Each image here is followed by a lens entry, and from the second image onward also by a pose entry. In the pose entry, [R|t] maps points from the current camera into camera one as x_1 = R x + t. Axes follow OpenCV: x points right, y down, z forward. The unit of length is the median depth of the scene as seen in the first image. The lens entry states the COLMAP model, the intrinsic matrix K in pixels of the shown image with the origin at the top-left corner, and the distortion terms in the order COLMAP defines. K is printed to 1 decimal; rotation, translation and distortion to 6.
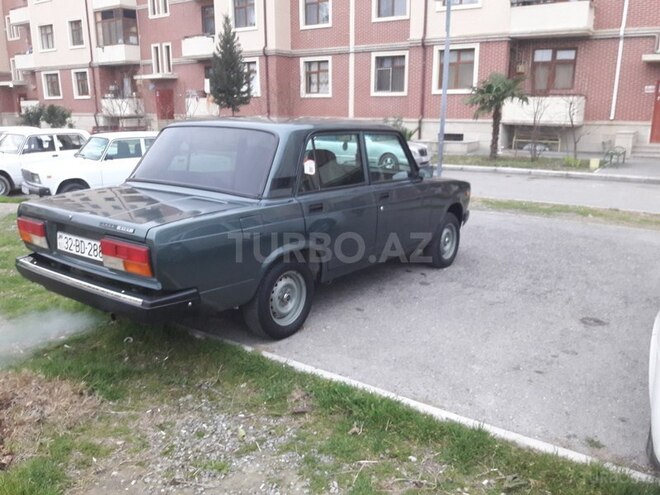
lens RADIAL K [[545.8, 0, 332.6], [0, 545.8, 250.2], [0, 0, 1]] dist [0.001677, -0.043433]
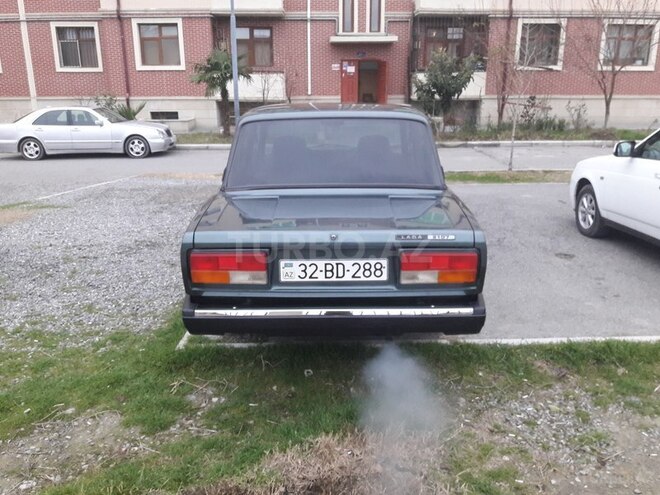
lens RADIAL K [[545.8, 0, 334.1], [0, 545.8, 246.9], [0, 0, 1]] dist [0.001677, -0.043433]
pose [[0.807709, -0.173679, 0.563420, -0.142211], [0.152651, 0.984645, 0.084687, -0.017262], [-0.569477, 0.017604, 0.821819, 0.050014]]
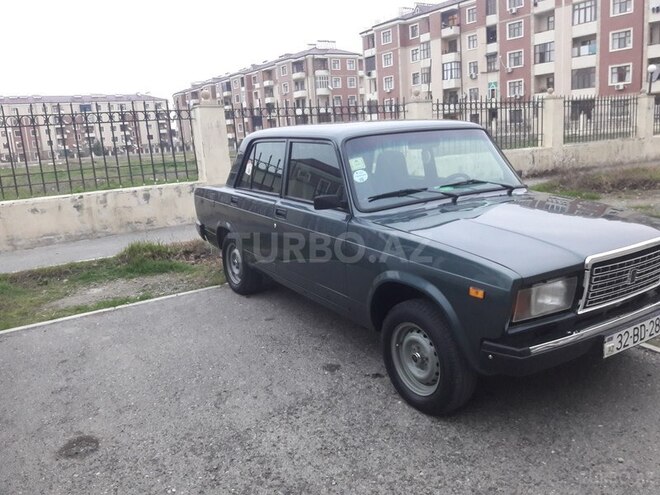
lens RADIAL K [[545.8, 0, 329.1], [0, 545.8, 248.0], [0, 0, 1]] dist [0.001677, -0.043433]
pose [[-0.369768, 0.205008, -0.906225, 0.183911], [-0.174420, 0.942697, 0.284428, -0.065790], [0.912606, 0.263236, -0.312822, 0.287324]]
